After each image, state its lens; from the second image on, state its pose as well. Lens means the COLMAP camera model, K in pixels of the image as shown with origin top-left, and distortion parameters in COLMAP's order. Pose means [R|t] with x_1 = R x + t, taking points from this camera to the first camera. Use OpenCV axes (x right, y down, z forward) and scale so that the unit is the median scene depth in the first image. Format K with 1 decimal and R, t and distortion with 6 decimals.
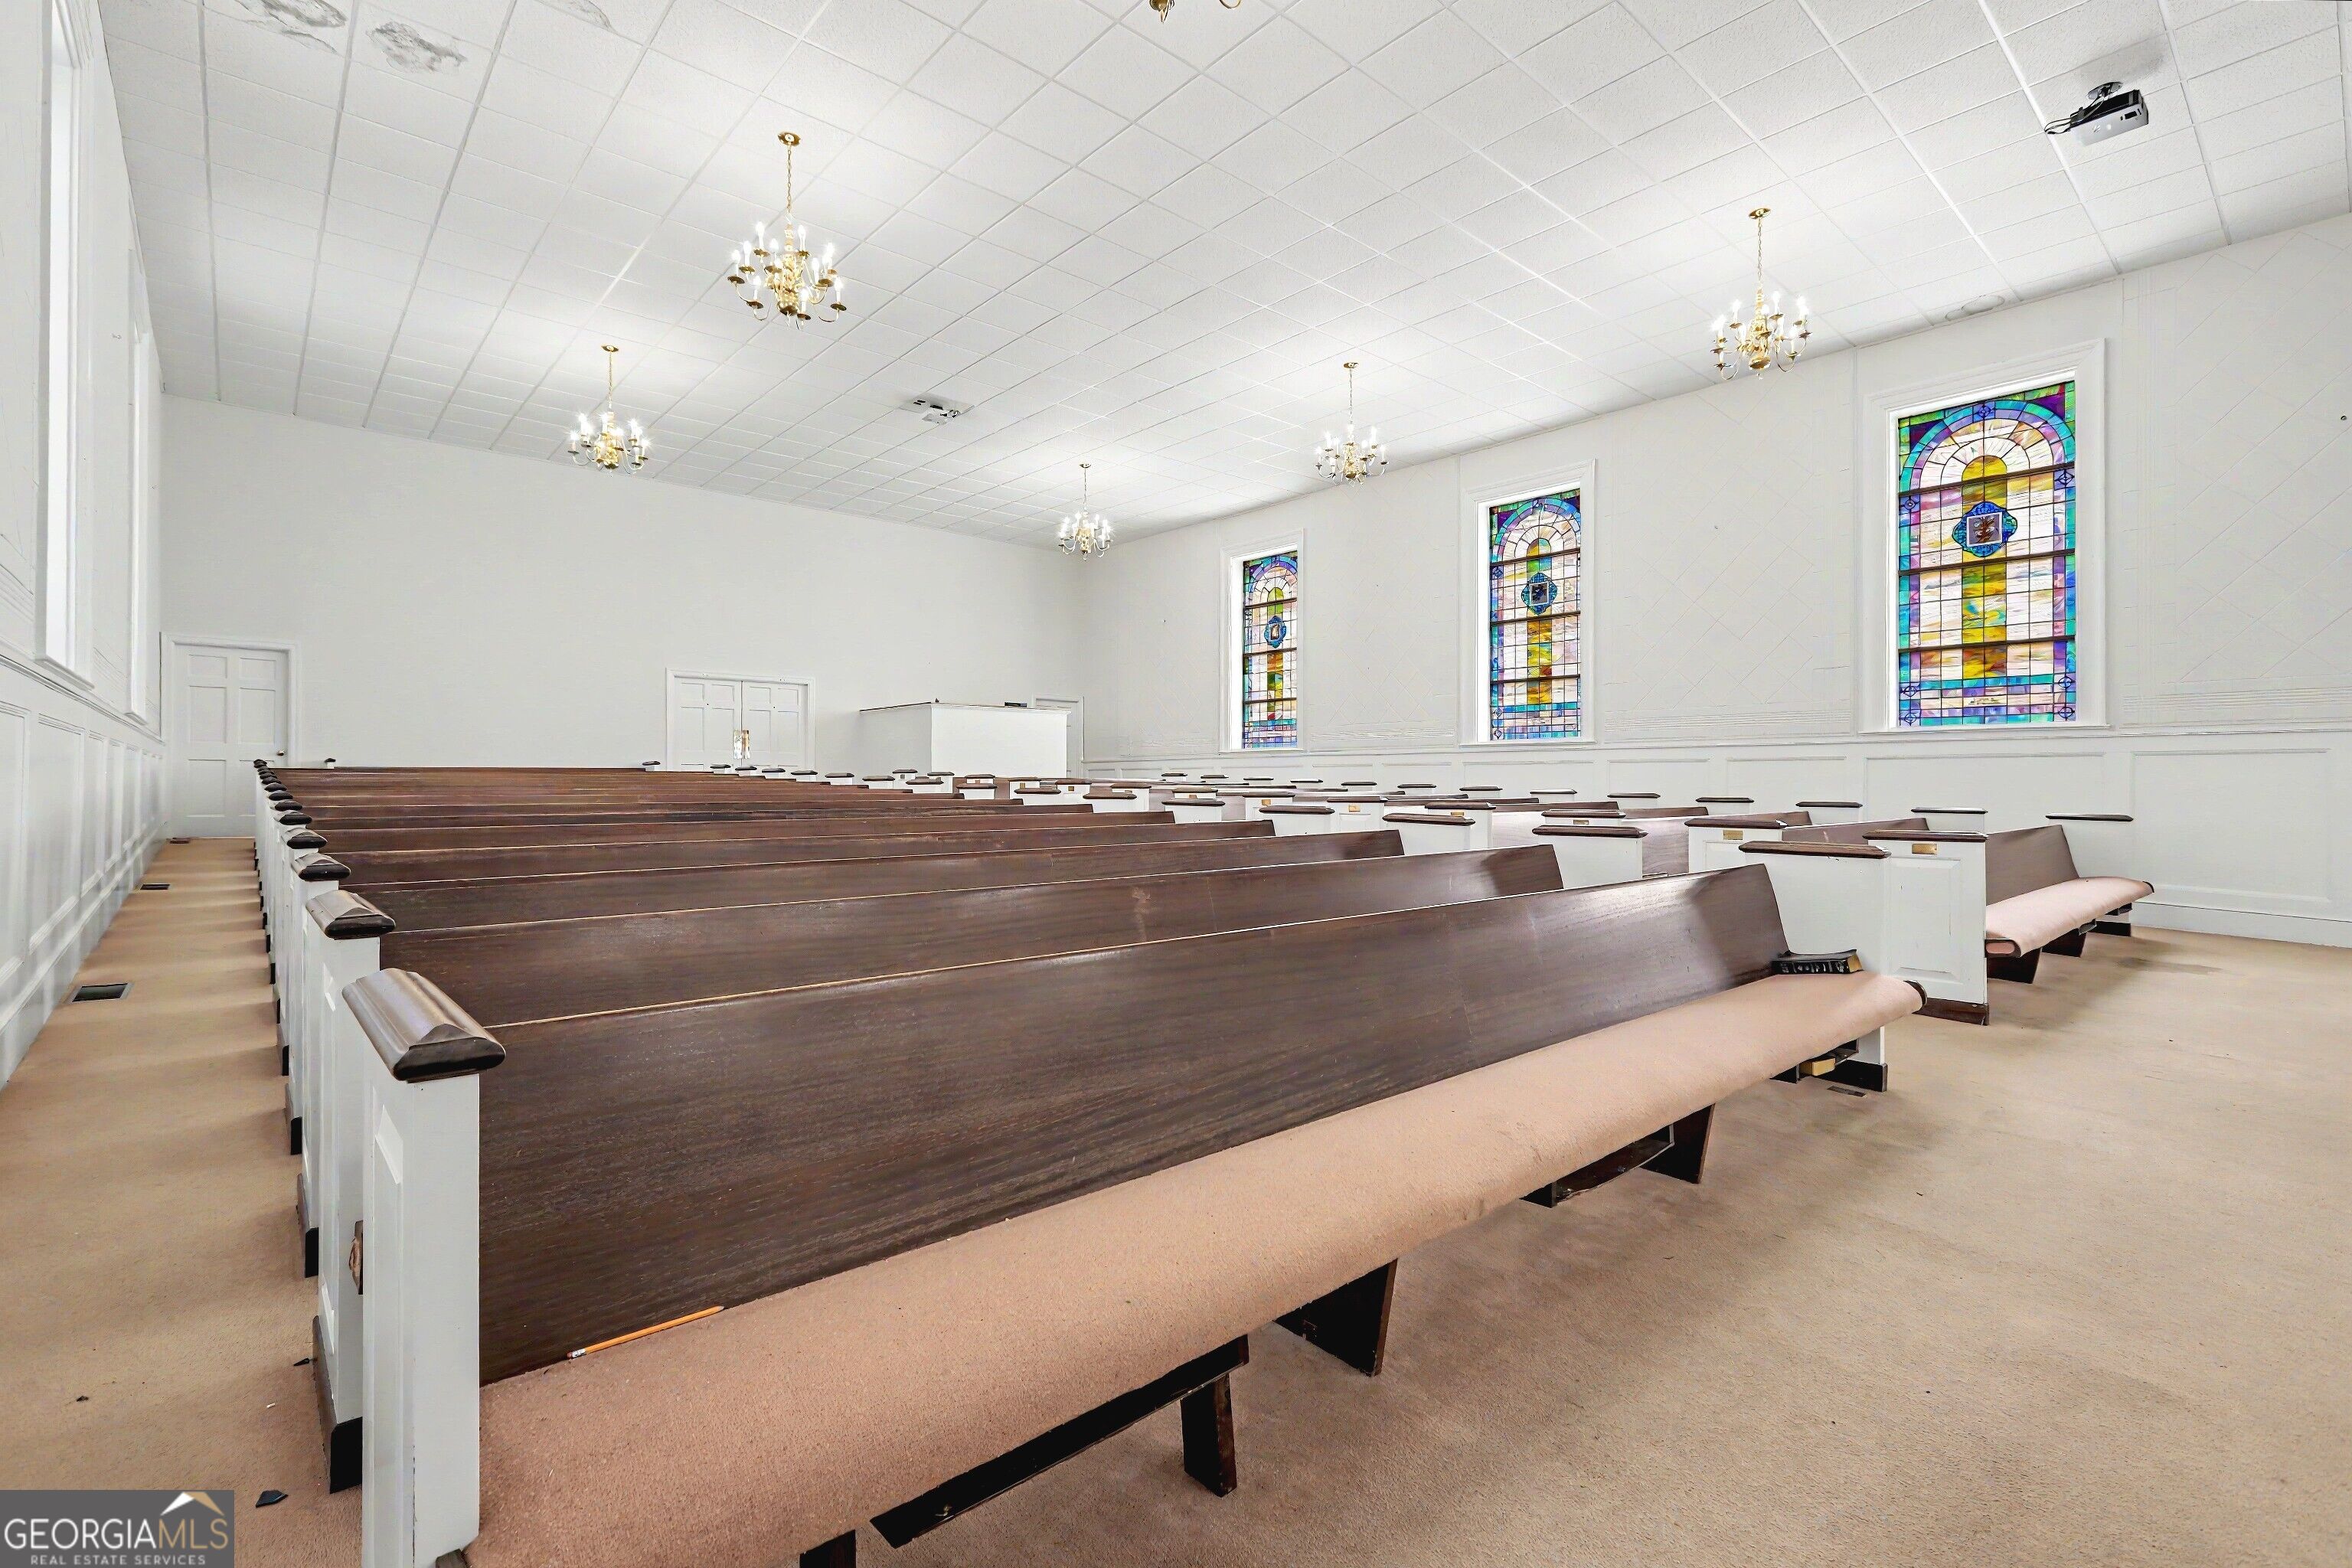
lens RADIAL K [[1075.6, 0, 1176.0], [0, 1075.6, 784.0], [0, 0, 1]] dist [-0.000292, 0.000188]
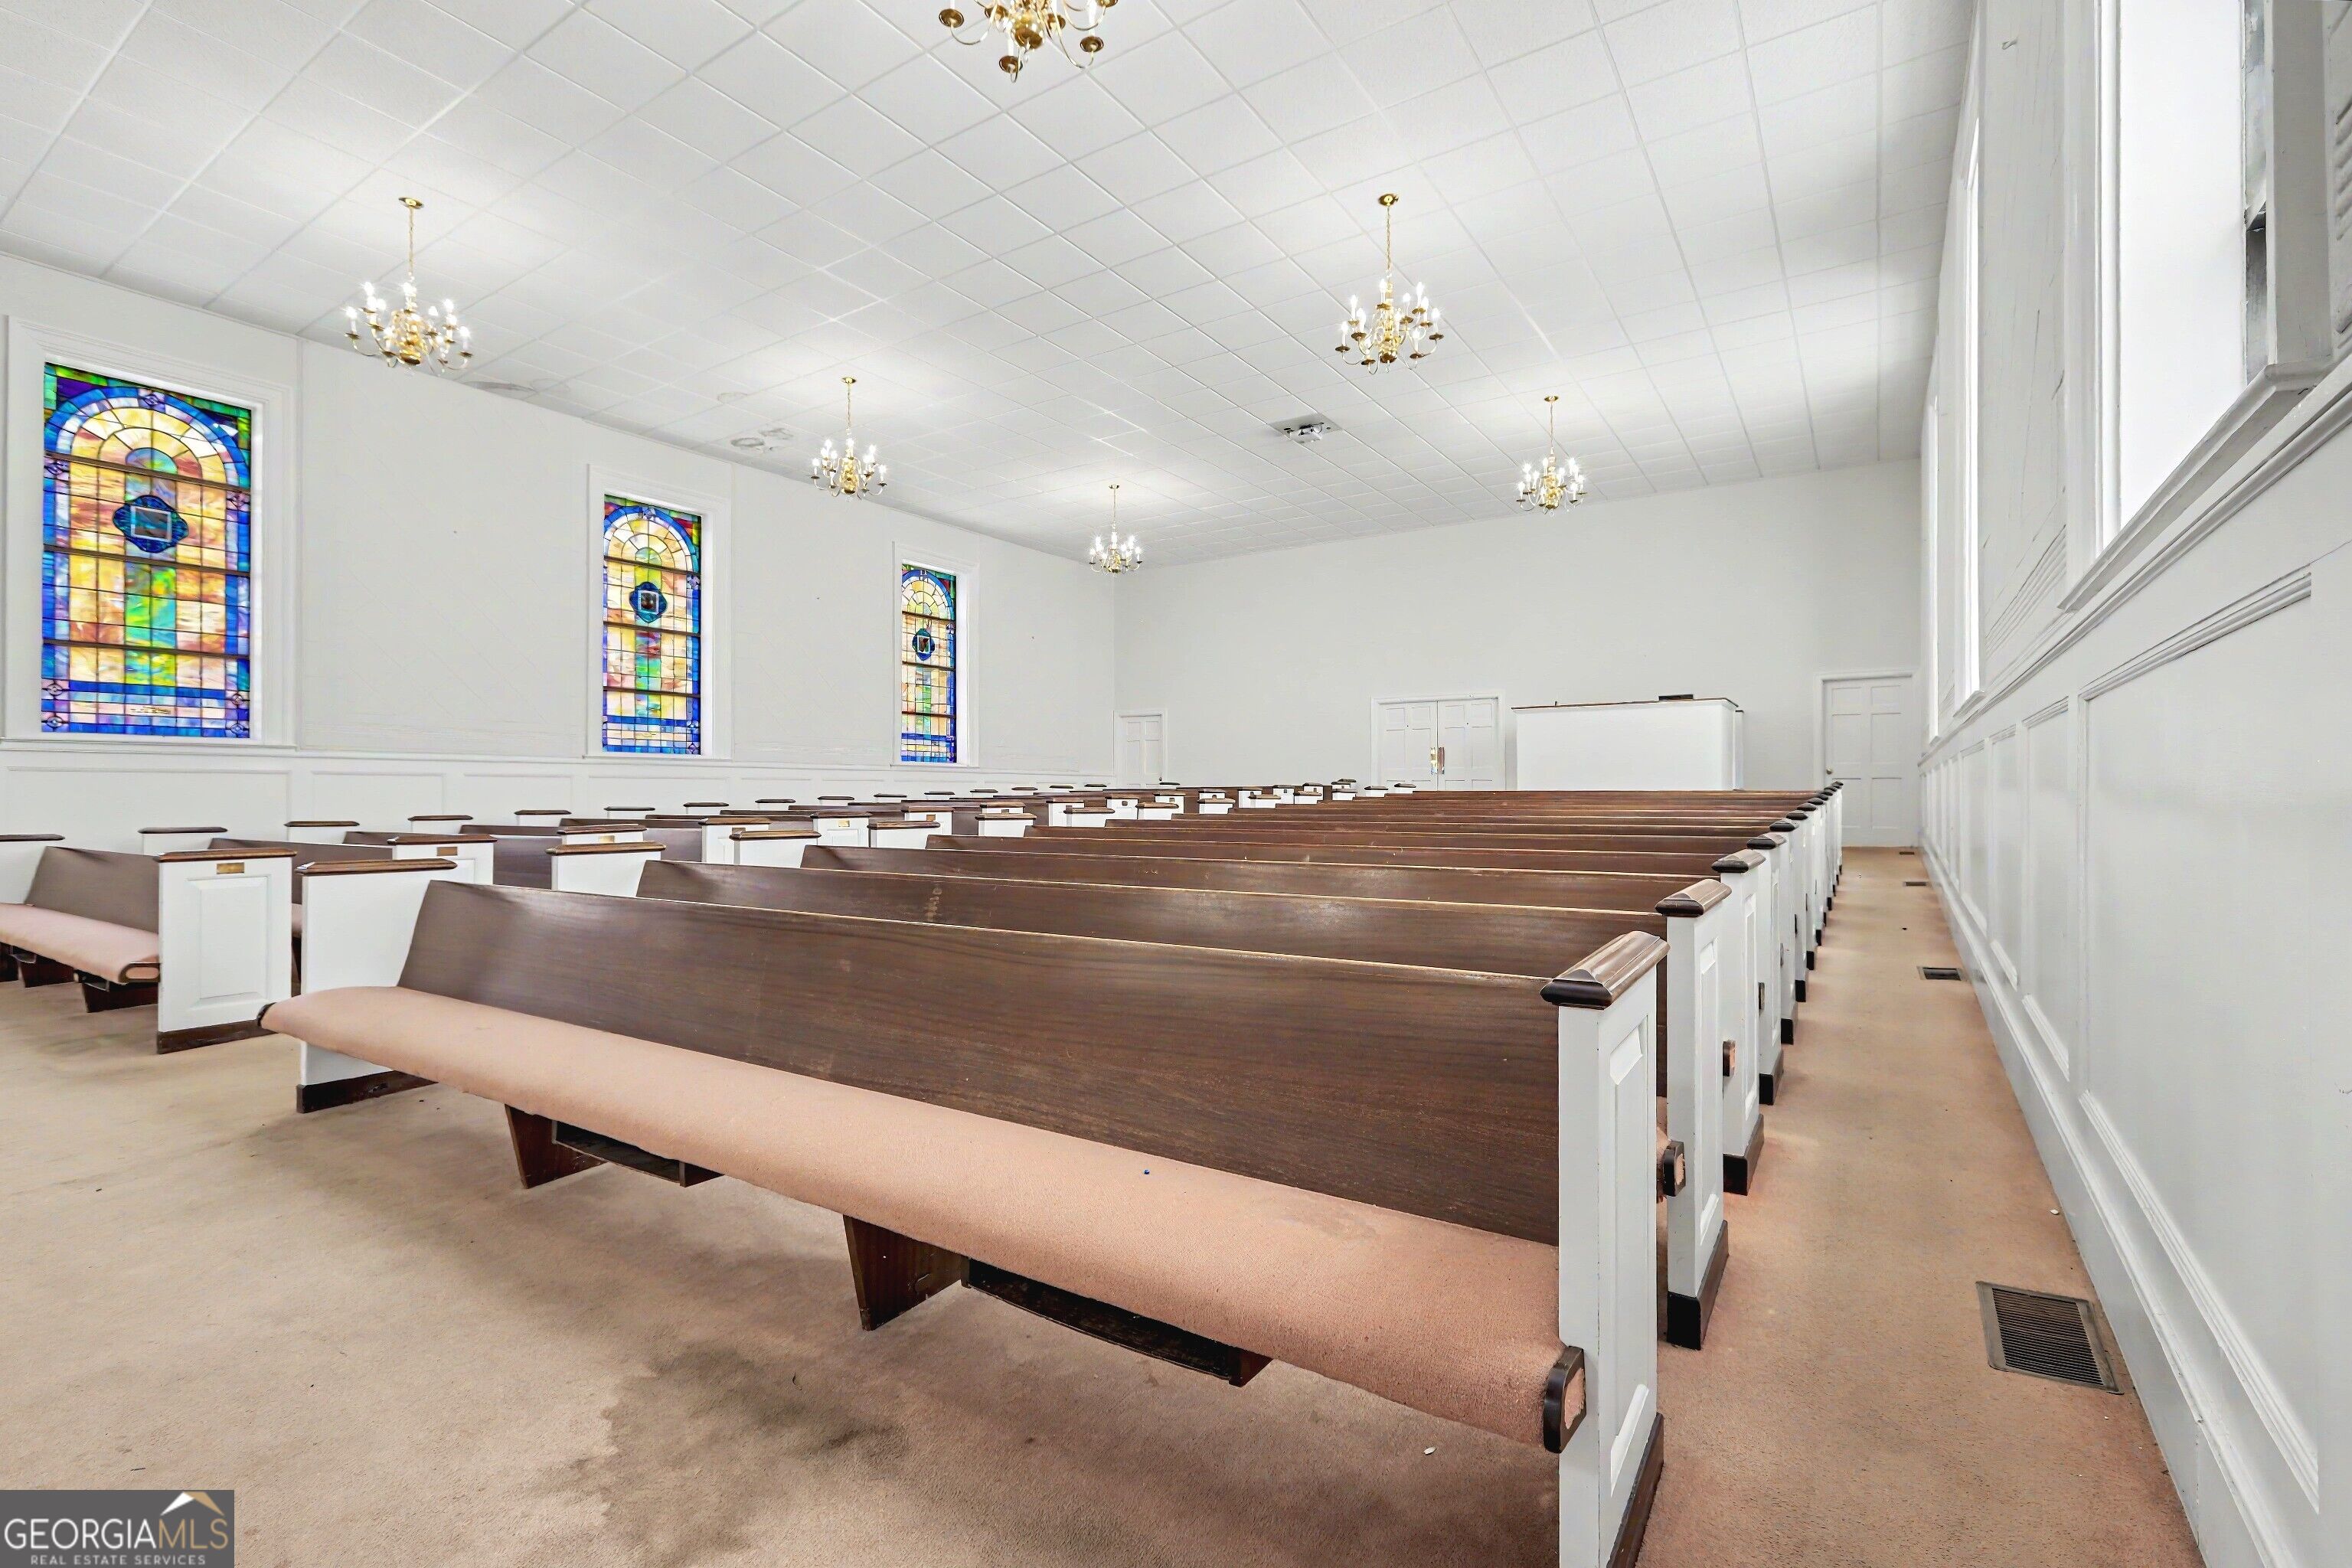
lens RADIAL K [[1075.6, 0, 1176.0], [0, 1075.6, 784.0], [0, 0, 1]] dist [-0.000292, 0.000188]
pose [[-0.249556, 0.013695, 0.968264, -0.485635], [0.002073, 0.999905, -0.013608, 0.000070], [-0.968358, -0.001389, -0.249560, 0.524586]]
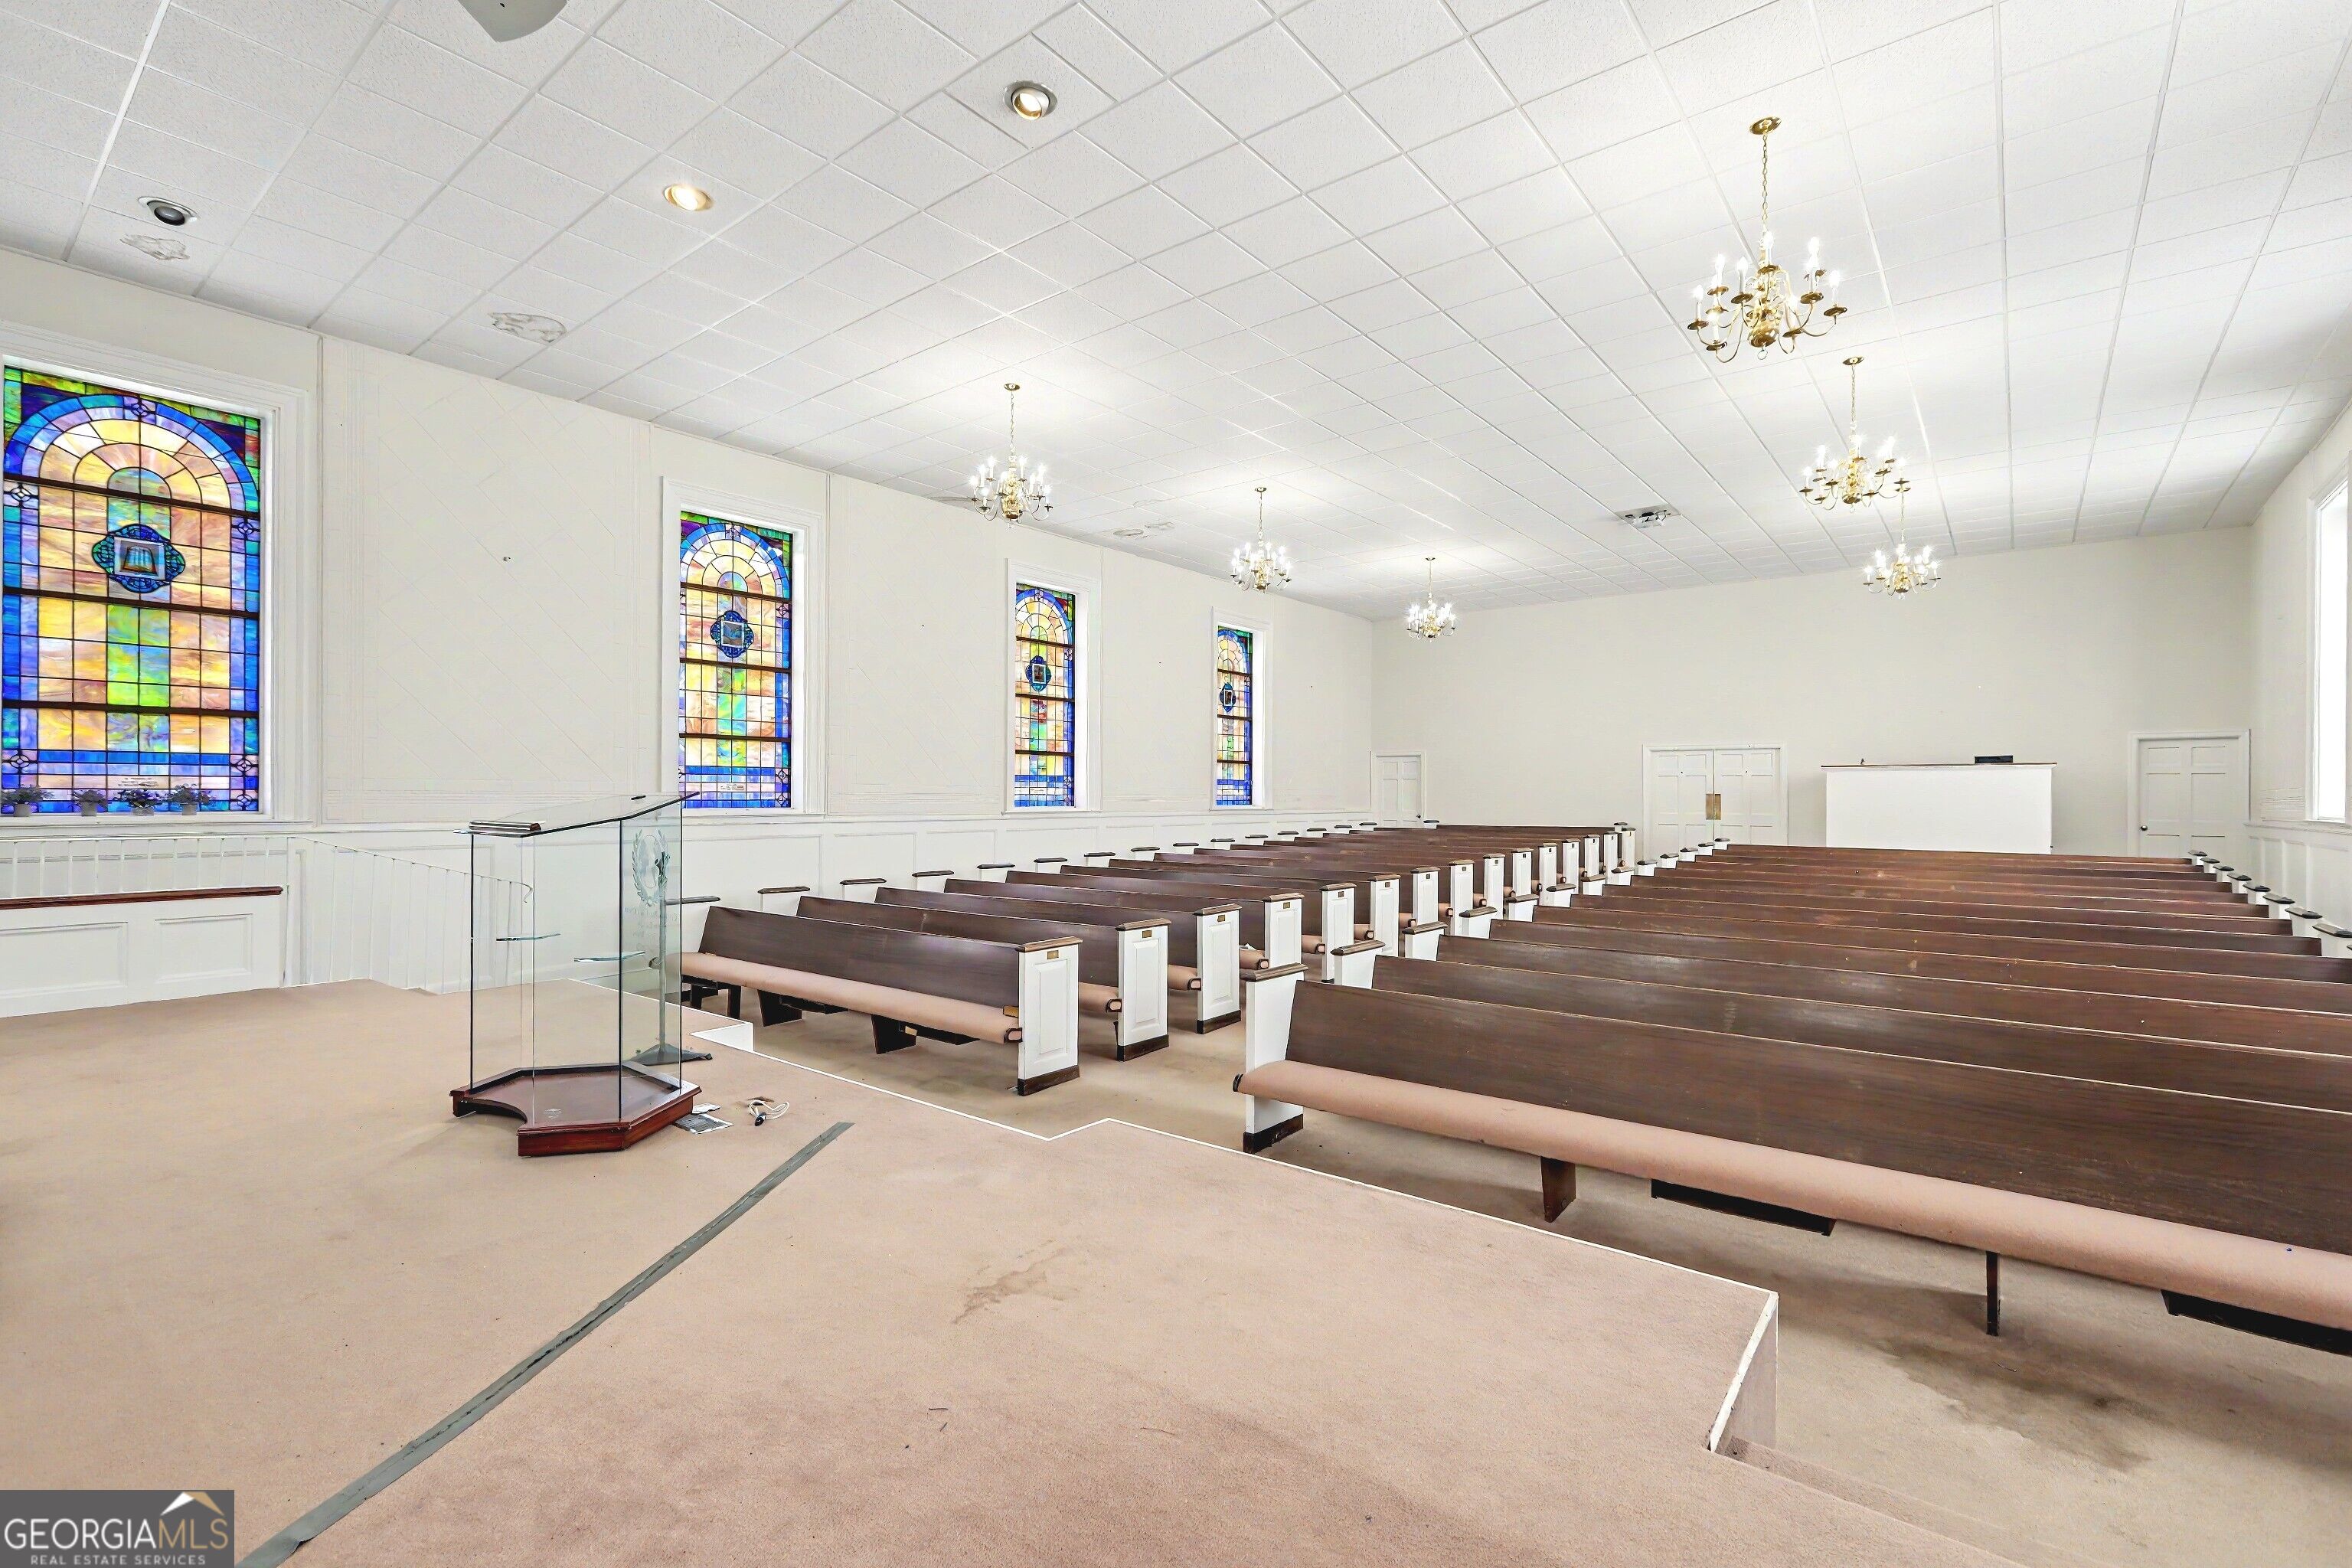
lens RADIAL K [[1077.7, 0, 1176.0], [0, 1077.7, 784.0], [0, 0, 1]] dist [-0.004693, -0.000485]
pose [[-0.160660, 0.014307, 0.986906, -0.539366], [-0.004539, 0.999874, -0.015234, -0.048396], [-0.986999, -0.006927, -0.160575, 0.777985]]
